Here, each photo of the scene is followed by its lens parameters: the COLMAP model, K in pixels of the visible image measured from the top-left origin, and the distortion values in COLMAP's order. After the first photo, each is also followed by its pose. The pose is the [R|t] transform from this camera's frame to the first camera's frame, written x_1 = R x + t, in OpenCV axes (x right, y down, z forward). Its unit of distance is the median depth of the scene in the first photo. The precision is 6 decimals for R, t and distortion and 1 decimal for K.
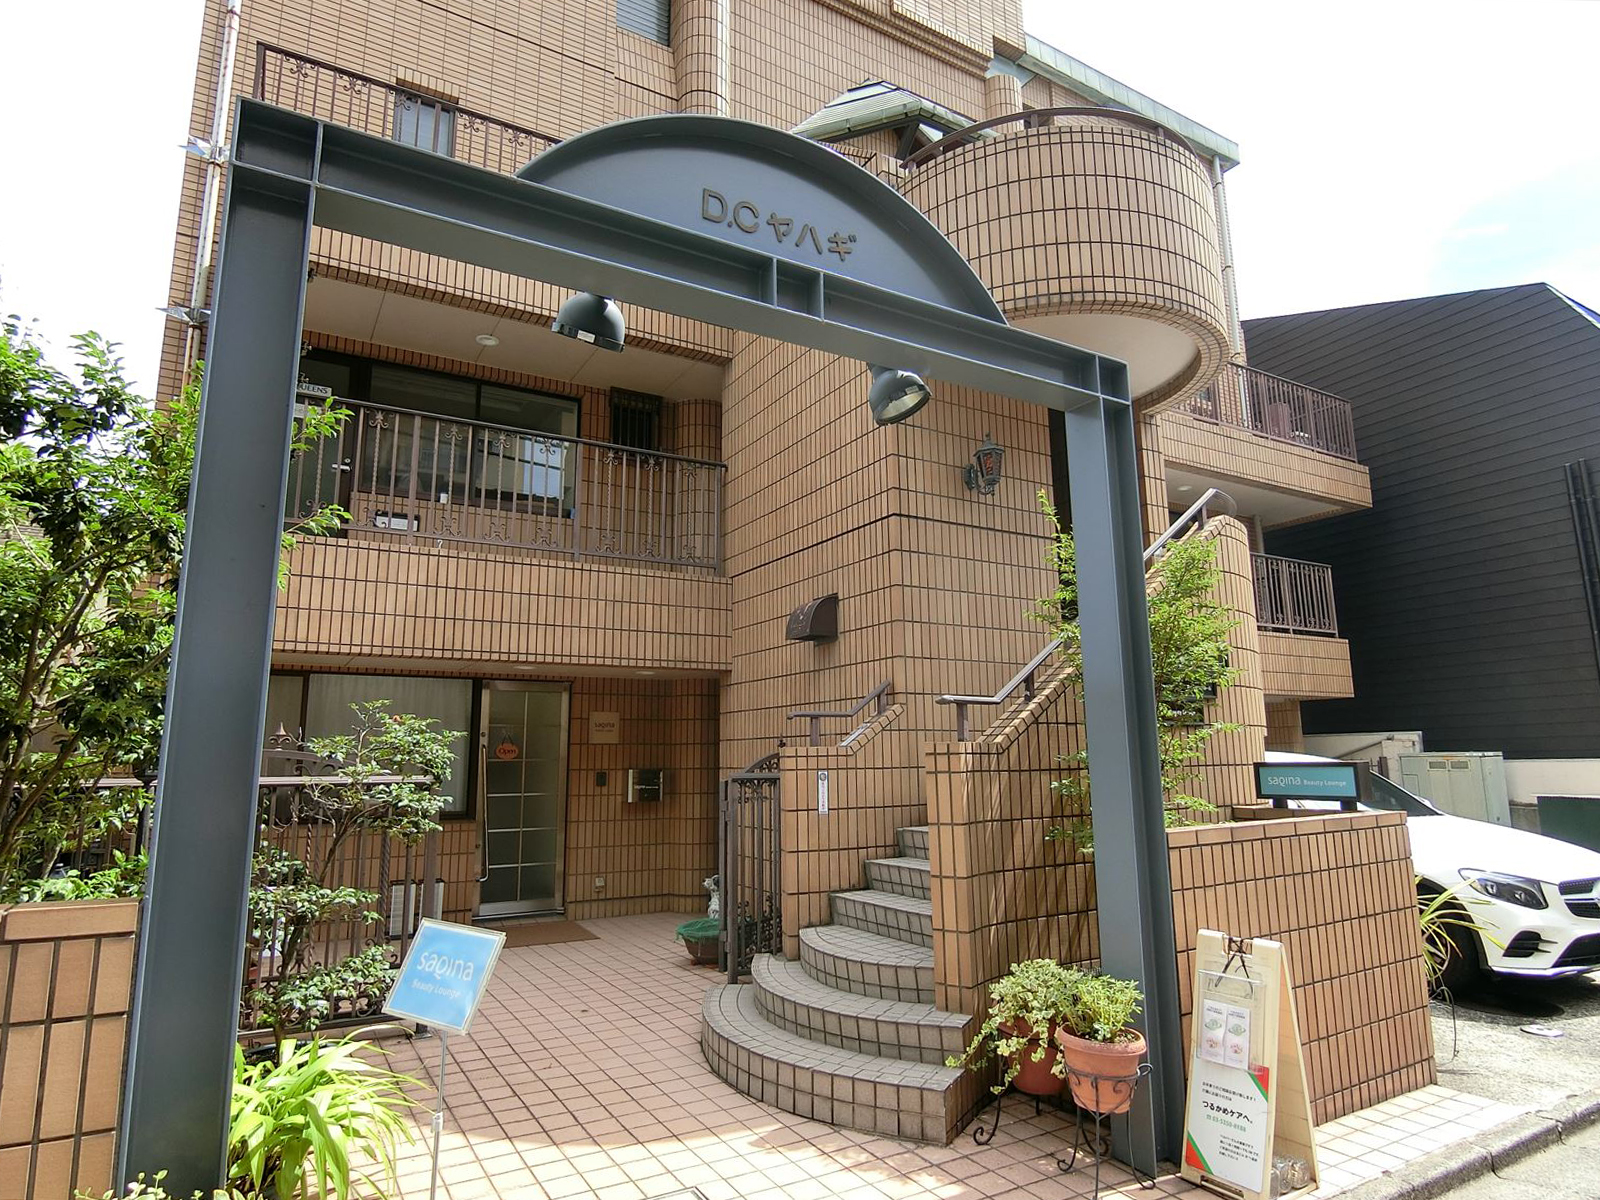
lens RADIAL K [[908.6, 0, 800.0], [0, 908.6, 600.0], [0, 0, 1]] dist [-0.016469, -0.002116]
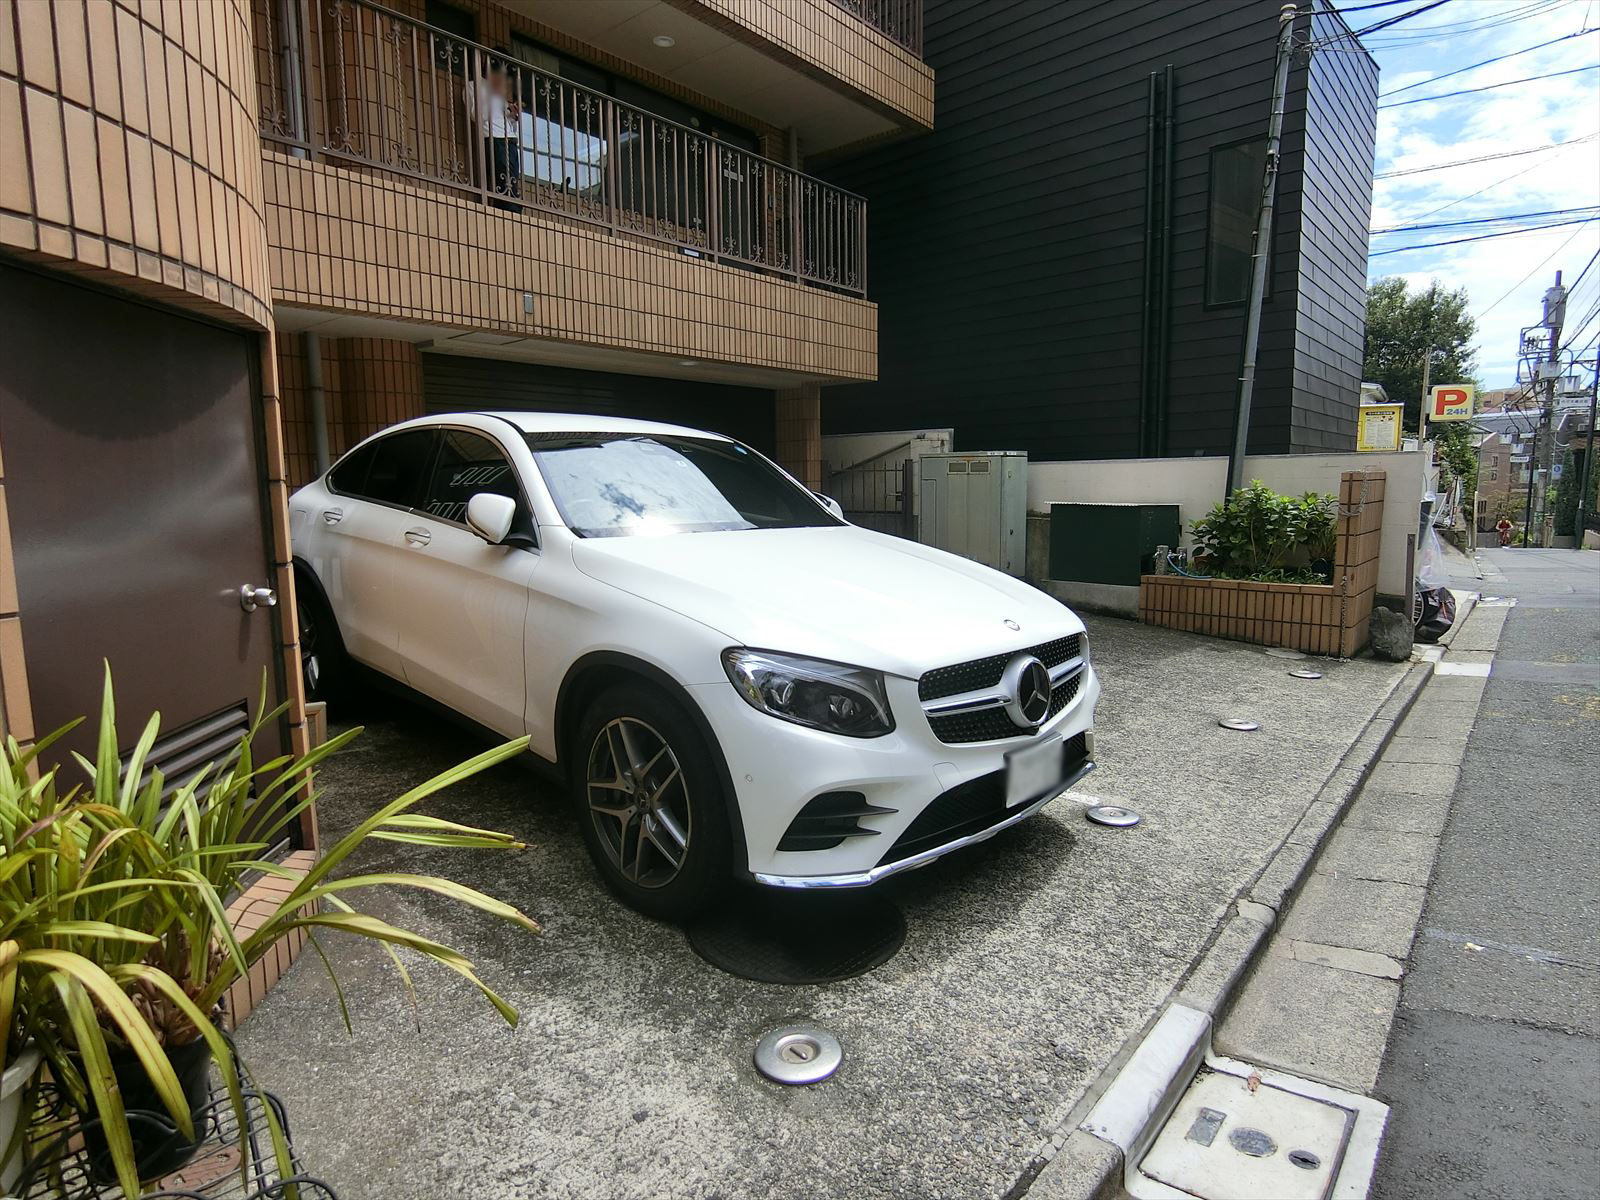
lens RADIAL K [[908.6, 0, 800.0], [0, 908.6, 600.0], [0, 0, 1]] dist [-0.016469, -0.002116]
pose [[0.938473, -0.046306, 0.342233, 0.301354], [-0.056618, 0.956933, 0.284736, 0.075581], [-0.340679, -0.286594, 0.895434, 0.299205]]
